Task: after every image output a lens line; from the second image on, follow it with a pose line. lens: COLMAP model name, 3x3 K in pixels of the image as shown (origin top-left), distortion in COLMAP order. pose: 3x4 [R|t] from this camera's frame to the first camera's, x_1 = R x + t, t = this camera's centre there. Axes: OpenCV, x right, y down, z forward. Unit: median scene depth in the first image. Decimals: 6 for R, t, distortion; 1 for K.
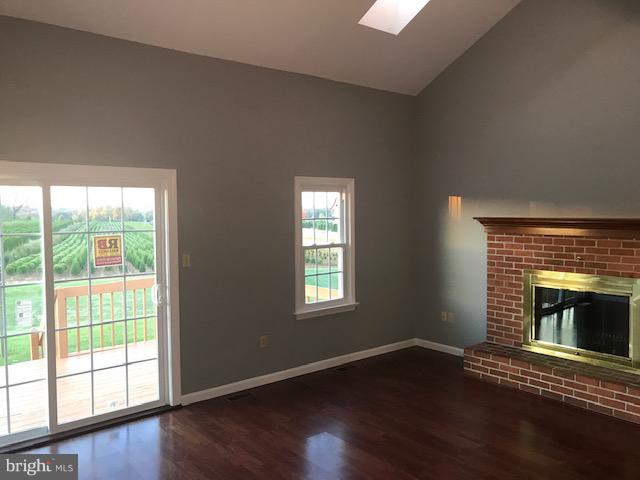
lens RADIAL K [[519.5, 0, 320.9], [0, 519.5, 228.4], [0, 0, 1]] dist [0.047647, -0.083397]
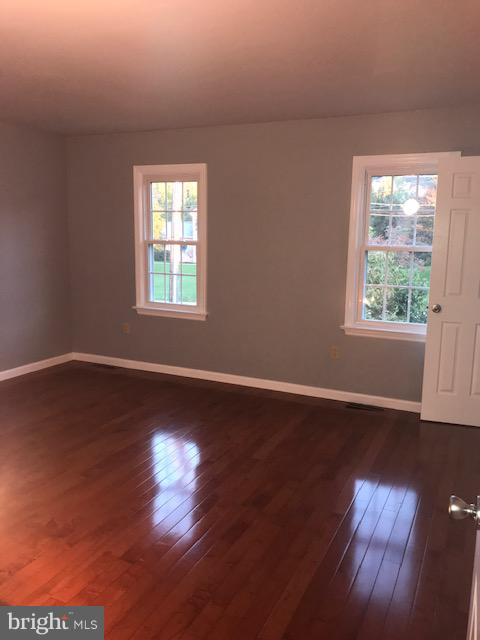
lens RADIAL K [[519.5, 0, 240.0], [0, 519.5, 320.0], [0, 0, 1]] dist [0.047647, -0.083397]
pose [[0.430164, 0.160926, -0.888291, 1.069022], [-0.061699, 0.986923, 0.148916, 0.029245], [0.900640, -0.009252, 0.434468, 0.849906]]
